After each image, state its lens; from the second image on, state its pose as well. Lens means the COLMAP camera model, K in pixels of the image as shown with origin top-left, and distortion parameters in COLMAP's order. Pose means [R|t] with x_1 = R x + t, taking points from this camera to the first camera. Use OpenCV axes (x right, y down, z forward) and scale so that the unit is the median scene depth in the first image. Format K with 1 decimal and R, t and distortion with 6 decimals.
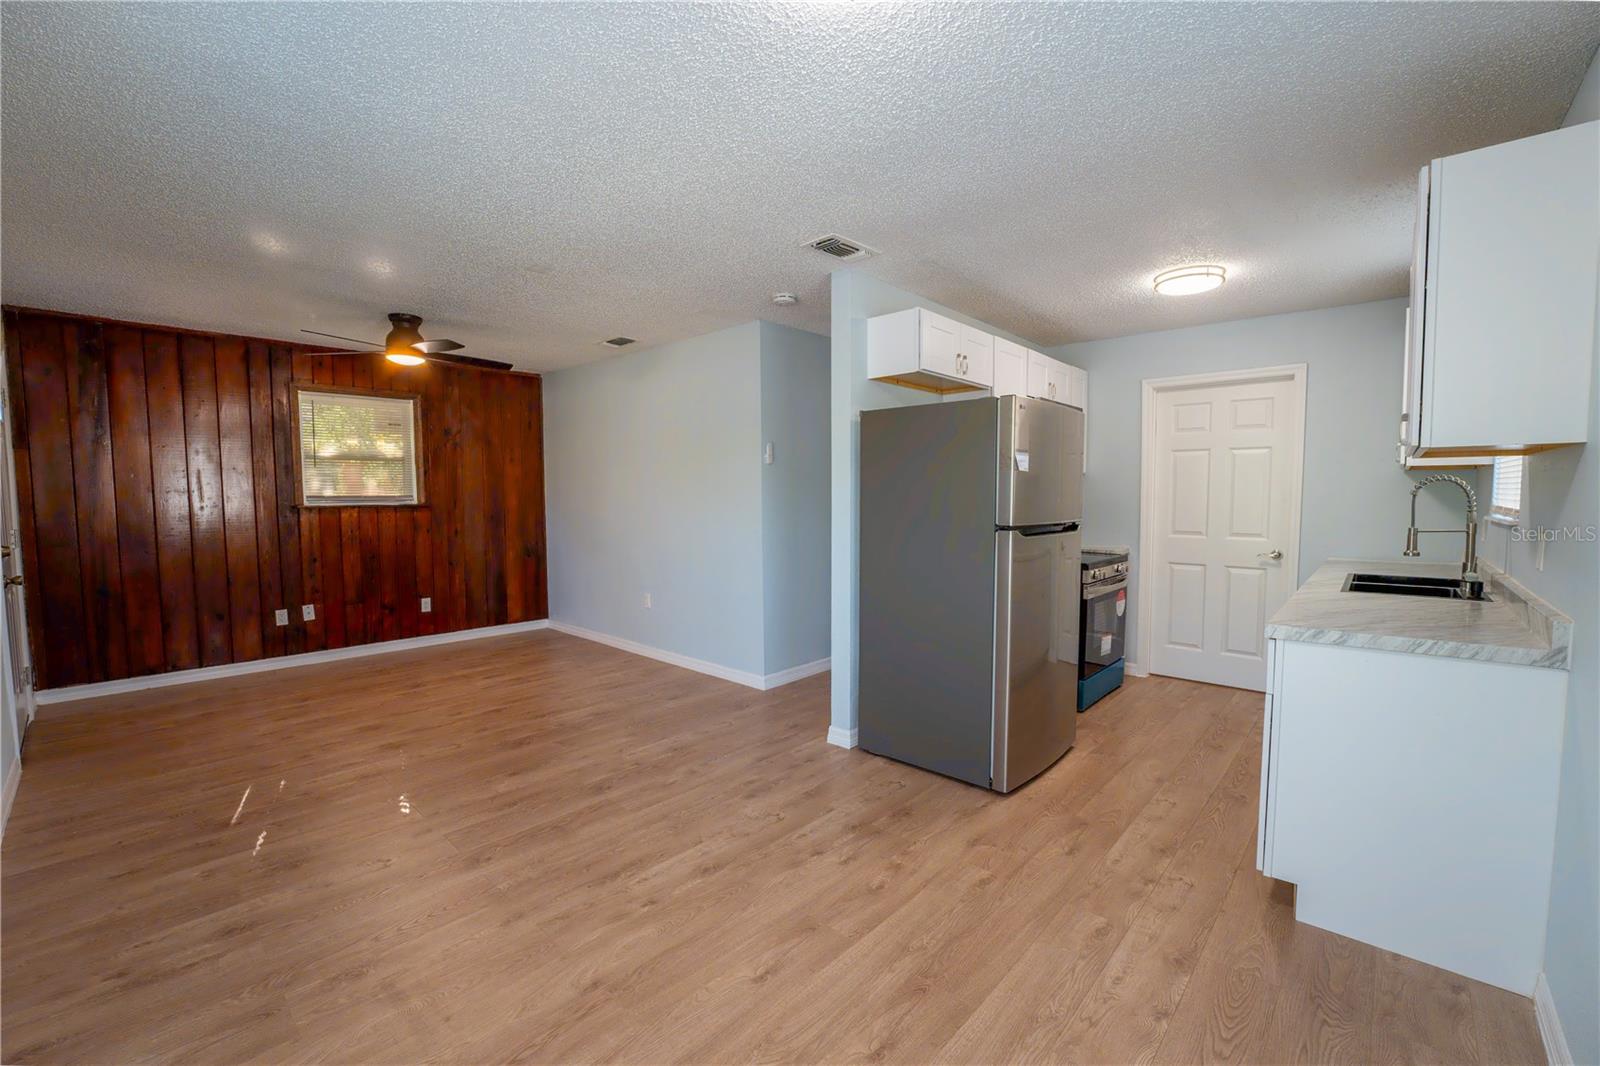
lens RADIAL K [[654.2, 0, 800.0], [0, 654.2, 533.0], [0, 0, 1]] dist [-0.032577, 0.004320]
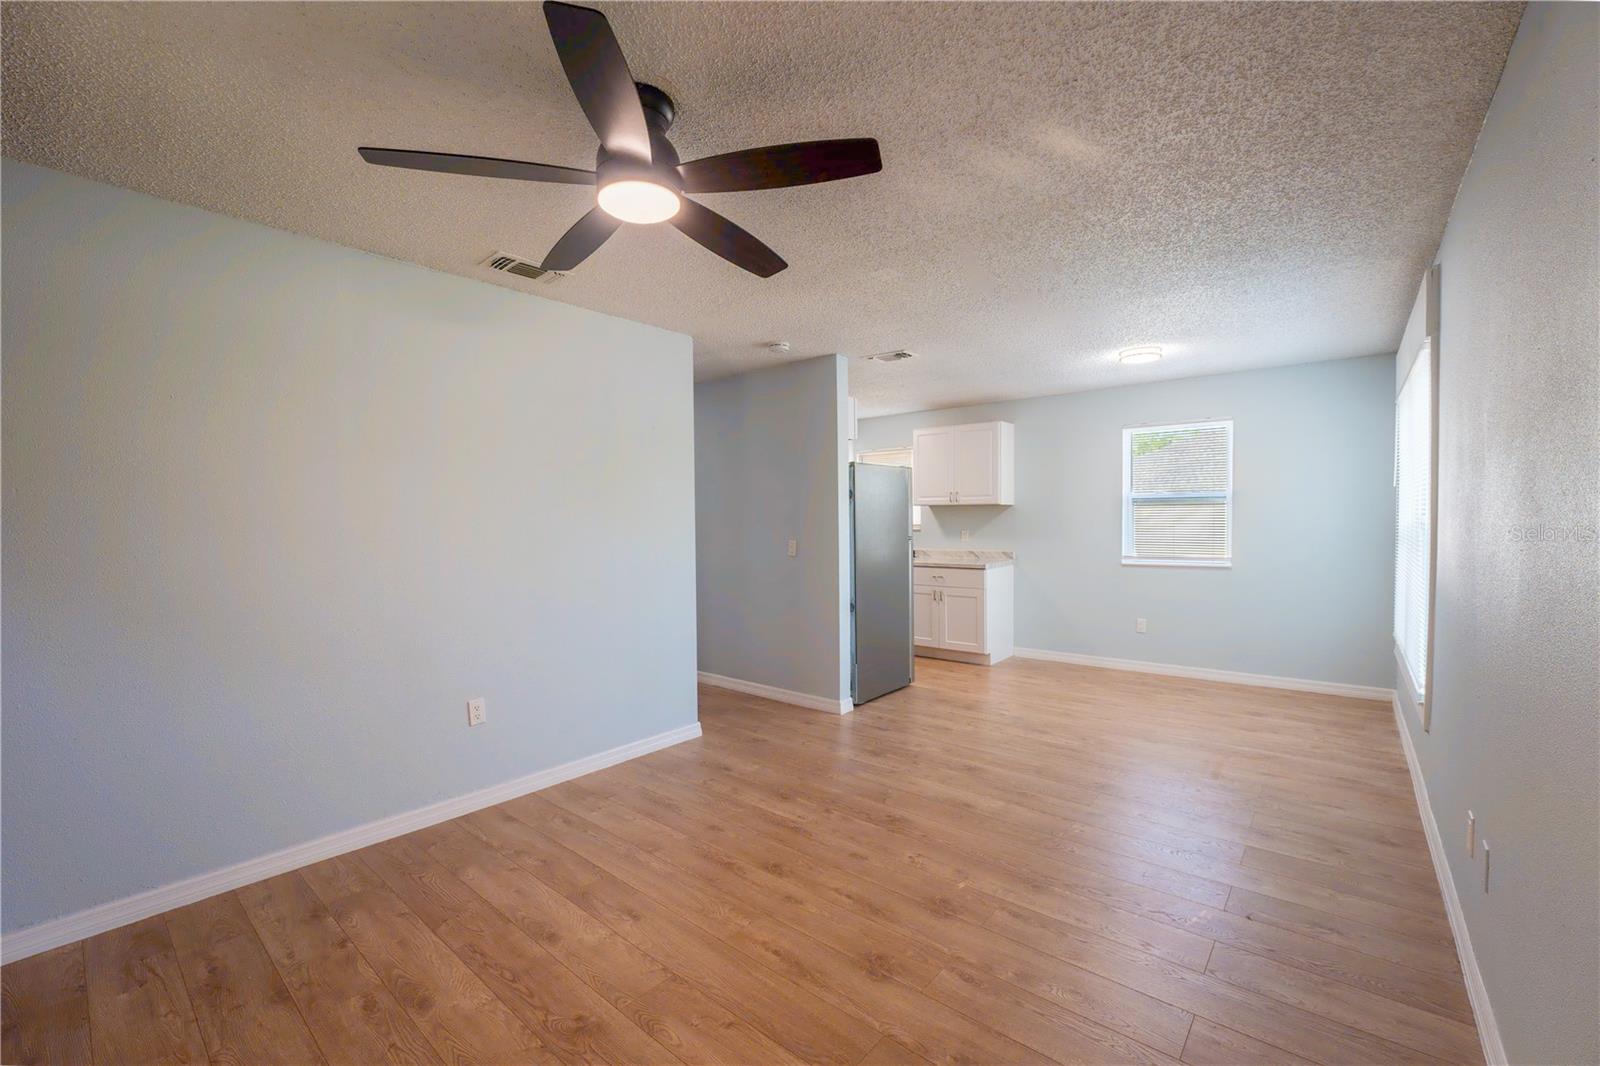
lens RADIAL K [[660.8, 0, 798.0], [0, 660.8, 535.1], [0, 0, 1]] dist [-0.032339, 0.005512]
pose [[-0.030755, -0.022998, 0.999262, -1.249521], [0.072267, 0.997068, 0.025172, -0.069497], [-0.996911, 0.072987, -0.029003, 1.109276]]
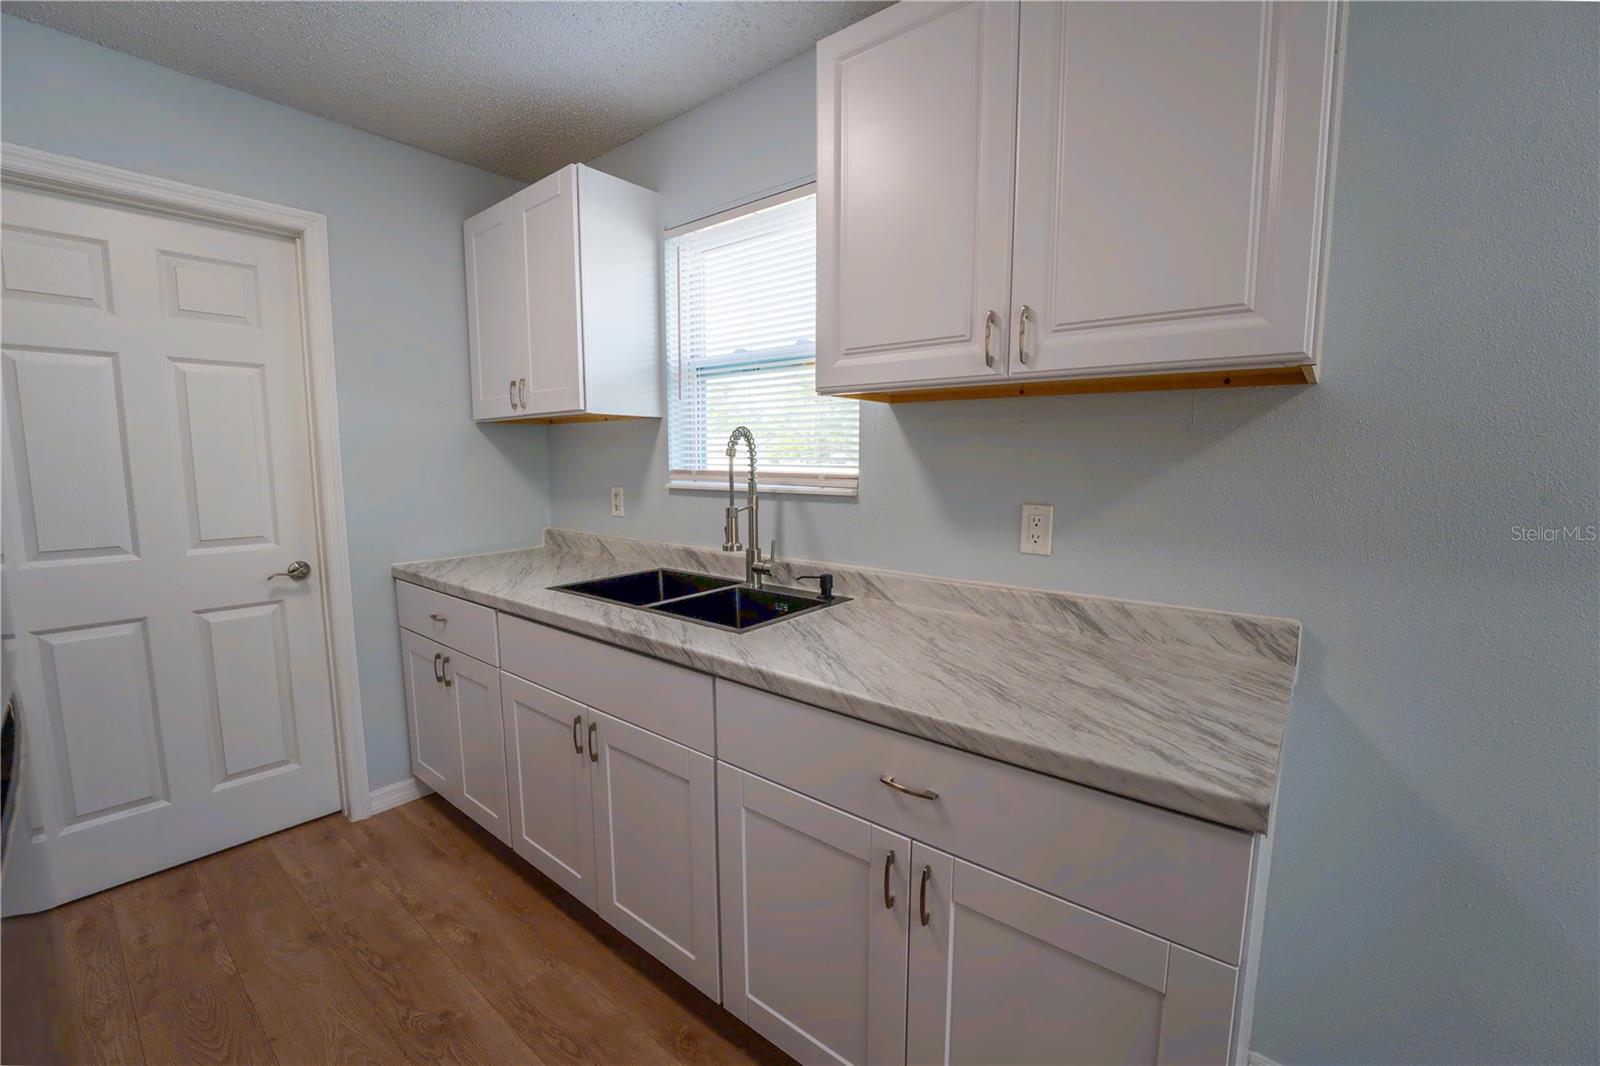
lens RADIAL K [[664.4, 0, 795.4], [0, 664.4, 536.1], [0, 0, 1]] dist [-0.021792, 0.000390]
pose [[-0.044747, -0.115325, 0.992319, 0.223685], [0.062375, 0.991054, 0.117991, -0.042186], [-0.997049, 0.067175, -0.037153, 0.747070]]
